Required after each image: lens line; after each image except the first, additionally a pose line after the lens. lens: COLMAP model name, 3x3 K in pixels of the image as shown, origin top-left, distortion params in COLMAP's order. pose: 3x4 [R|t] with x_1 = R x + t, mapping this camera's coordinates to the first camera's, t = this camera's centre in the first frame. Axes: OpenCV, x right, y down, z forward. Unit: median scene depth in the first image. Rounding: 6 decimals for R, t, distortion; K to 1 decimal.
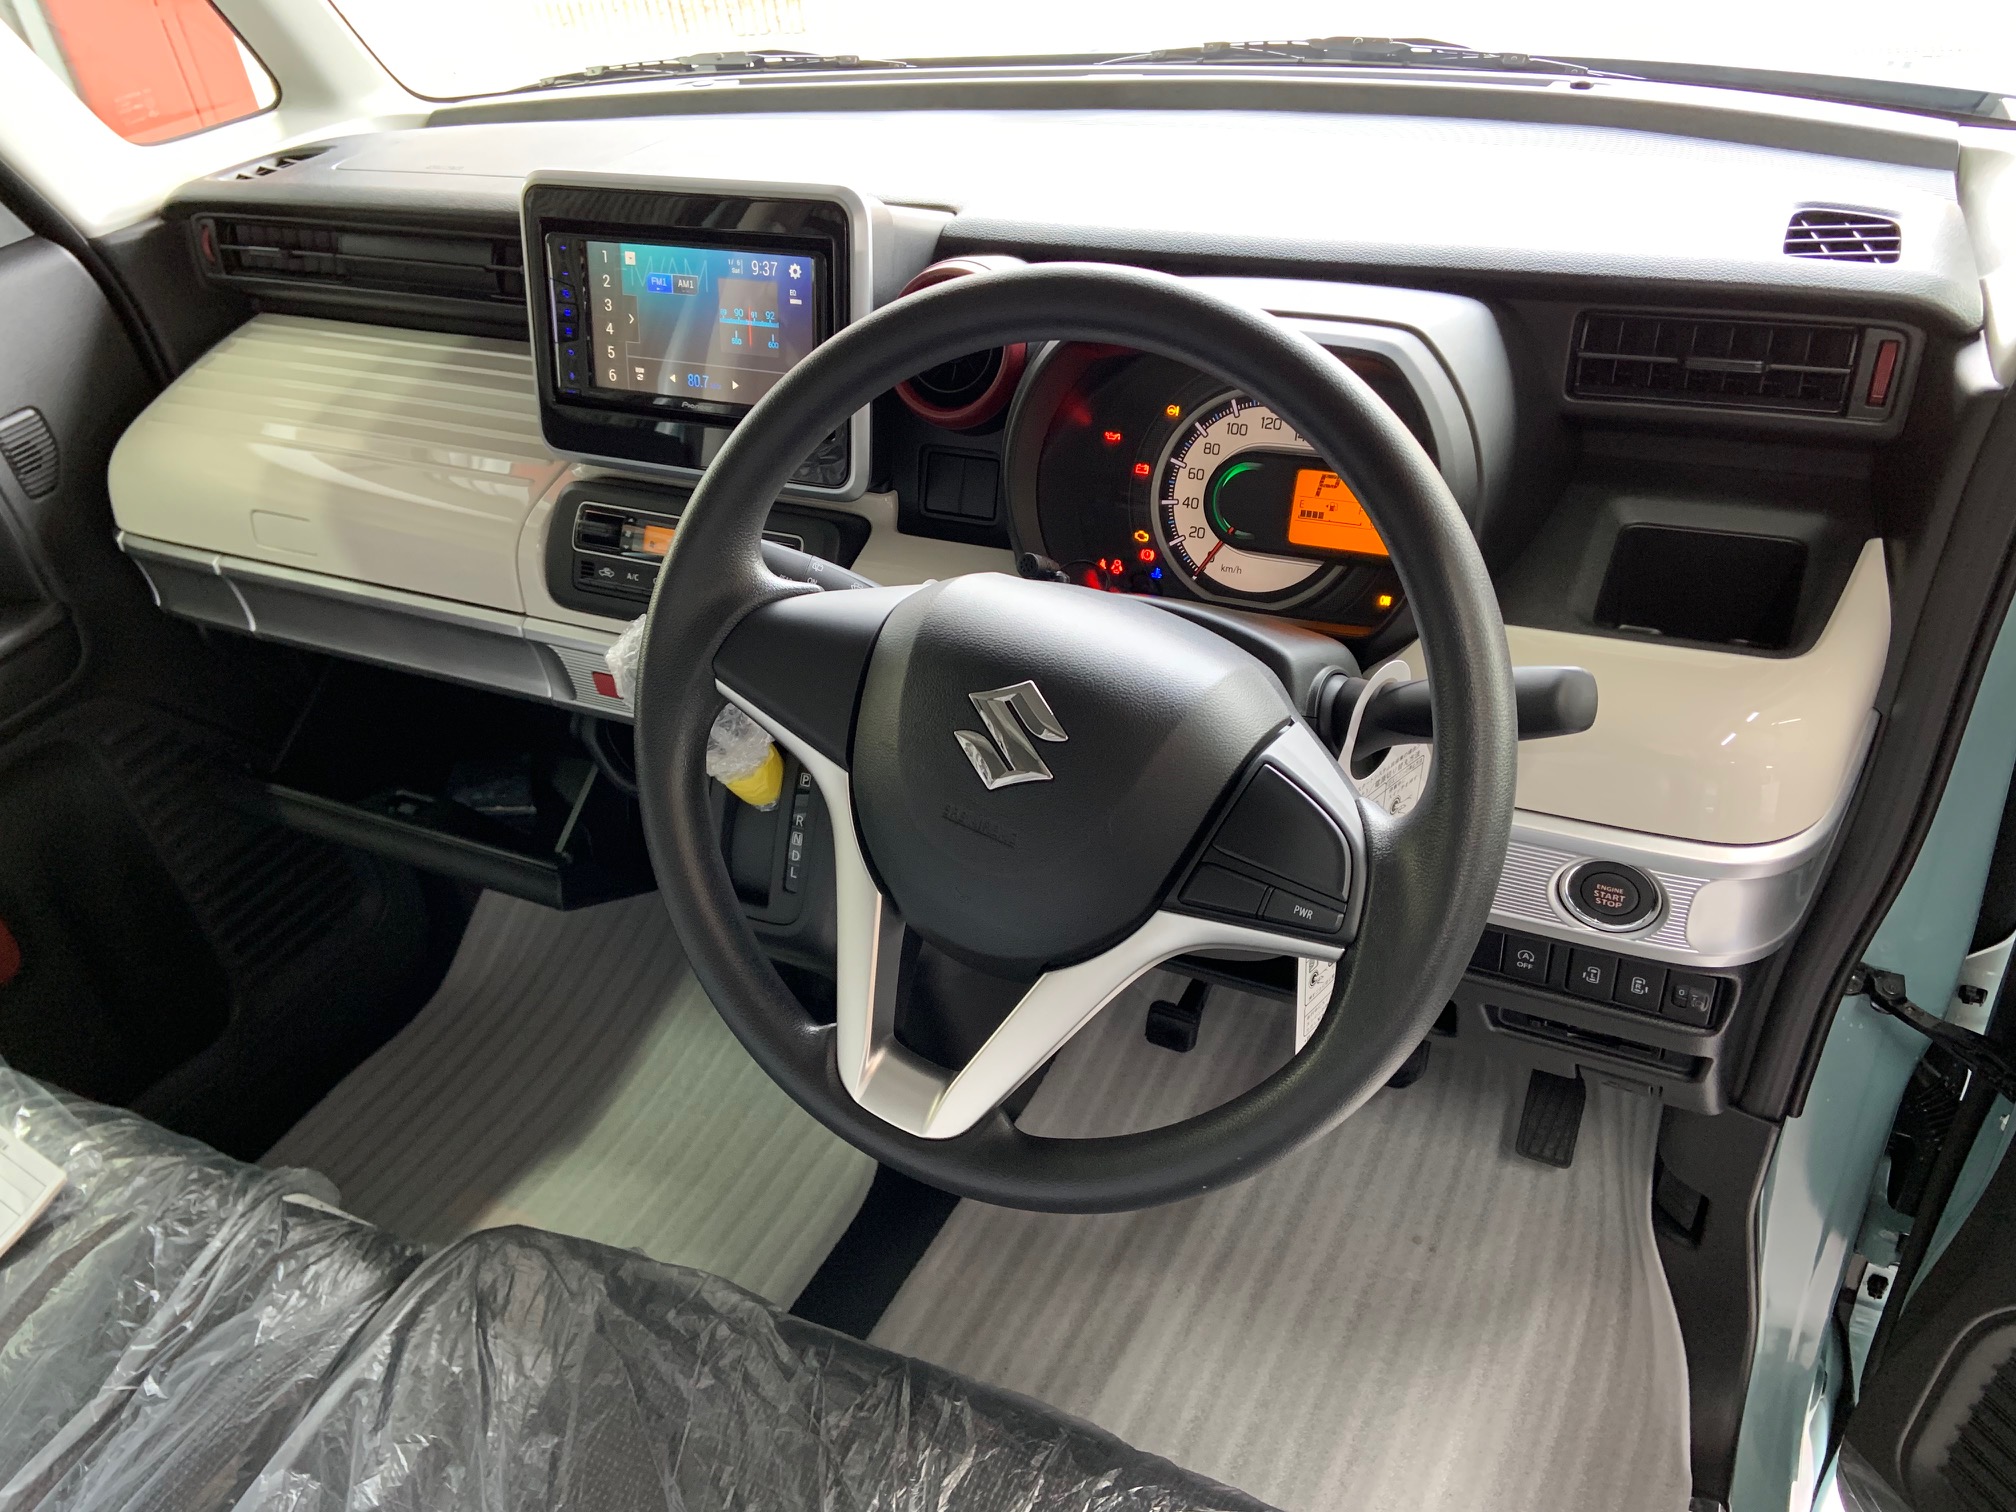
lens RADIAL K [[1532.7, 0, 1008.0], [0, 1532.7, 756.0], [0, 0, 1]] dist [0.137621, -0.178723]
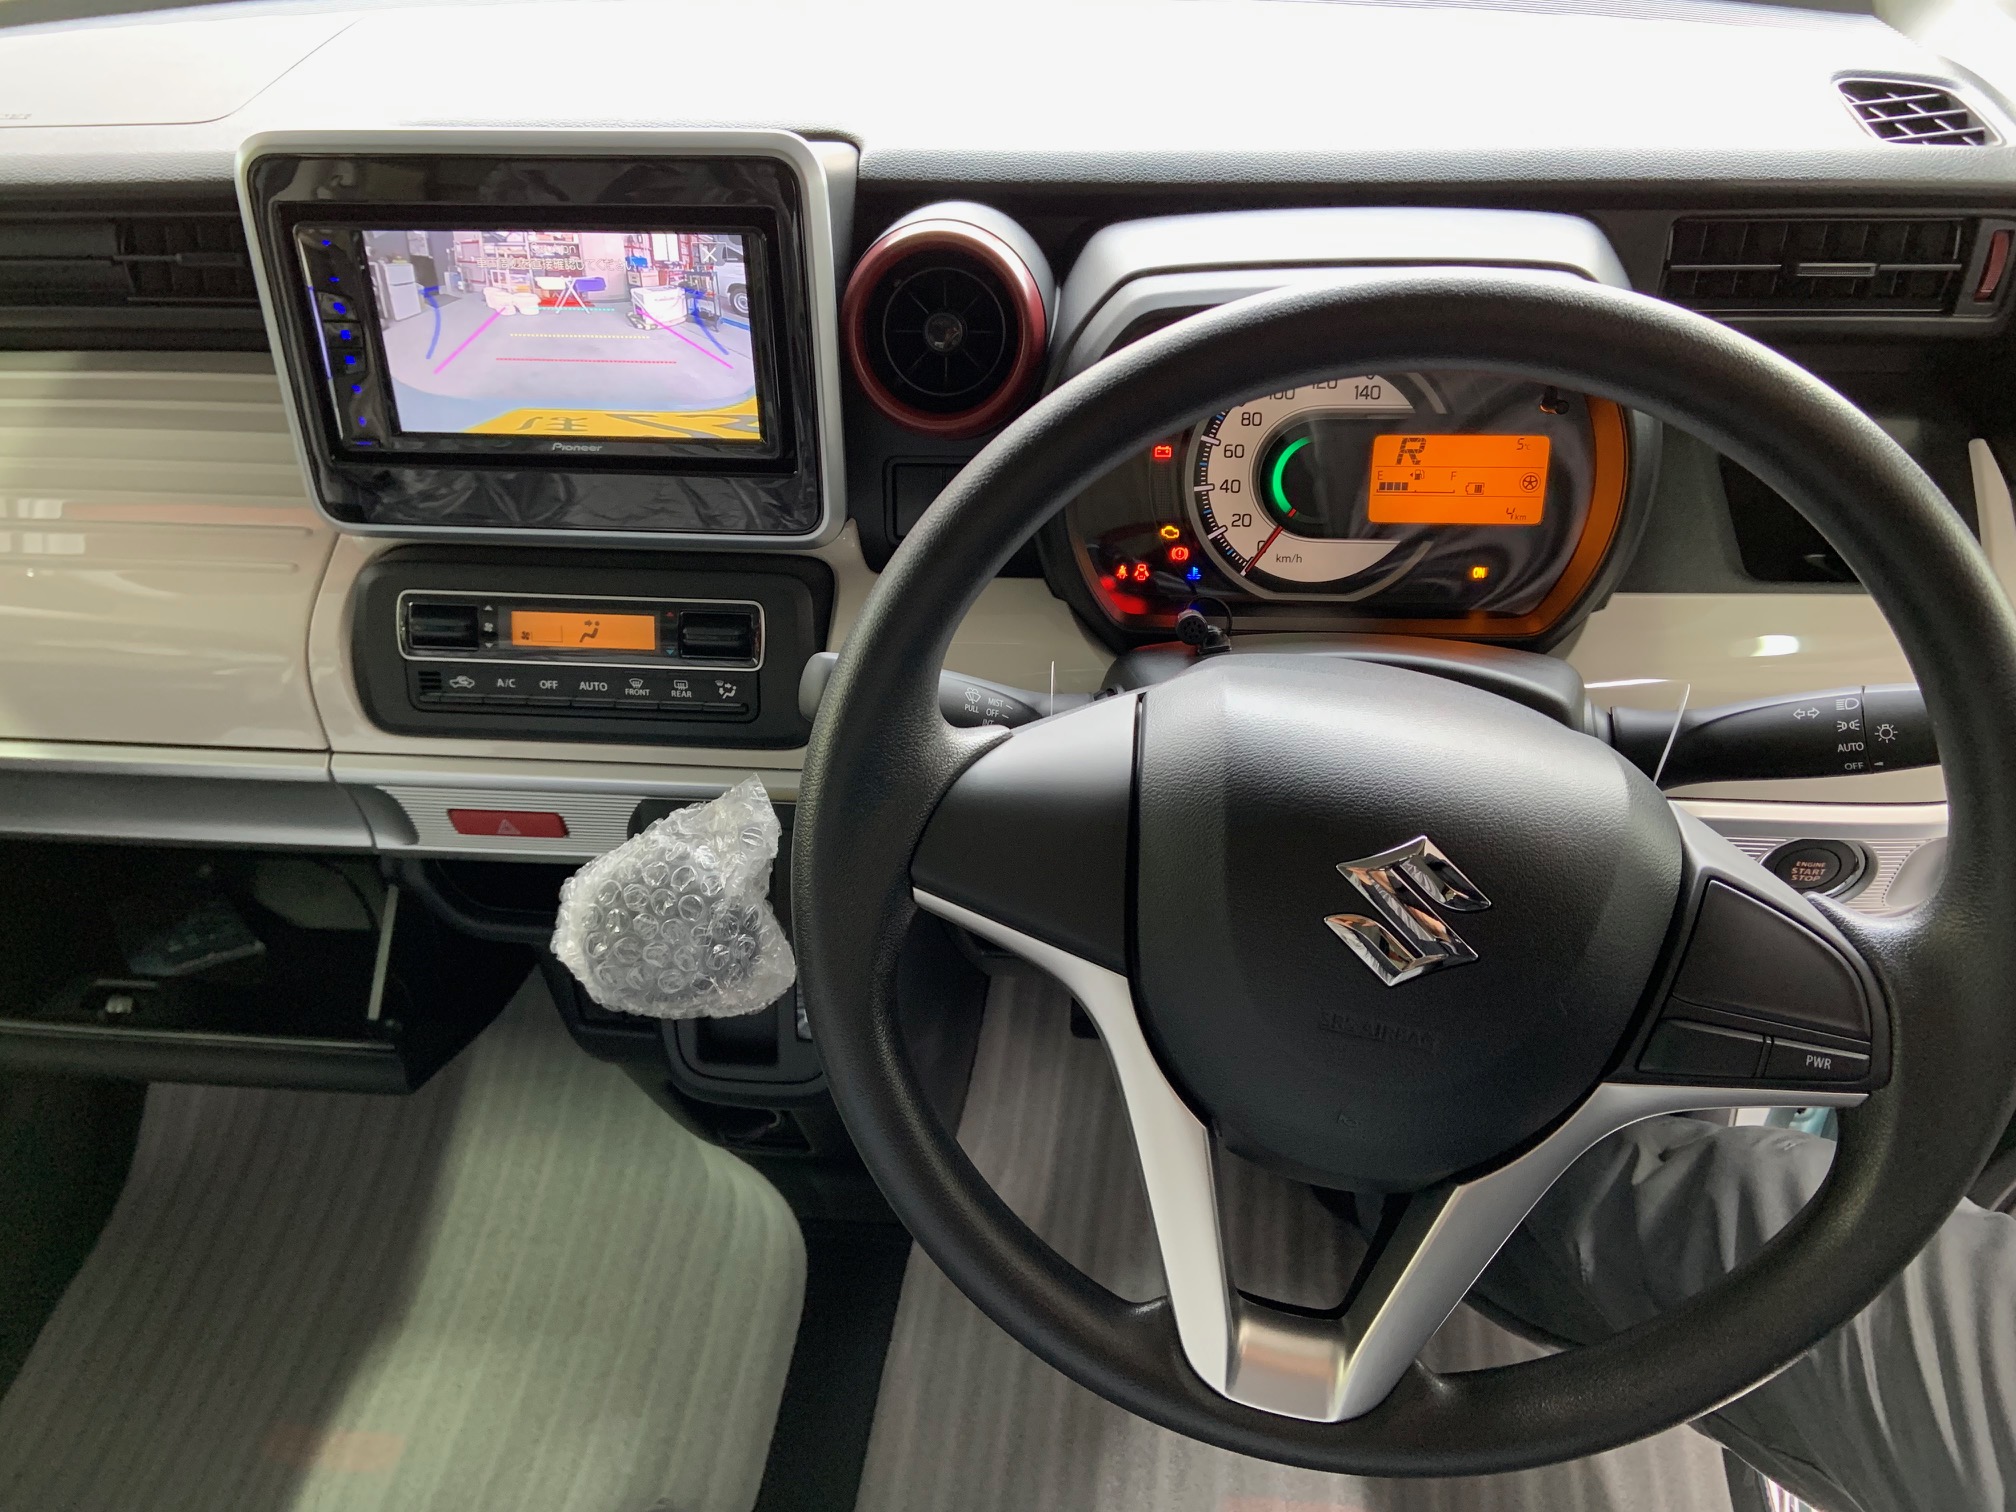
lens RADIAL K [[1532.7, 0, 1008.0], [0, 1532.7, 756.0], [0, 0, 1]] dist [0.137621, -0.178723]
pose [[0.932067, -0.202351, 0.300509, -0.272442], [0.168763, 0.976493, 0.134089, -0.154156], [-0.320578, -0.074265, 0.944306, 0.242819]]
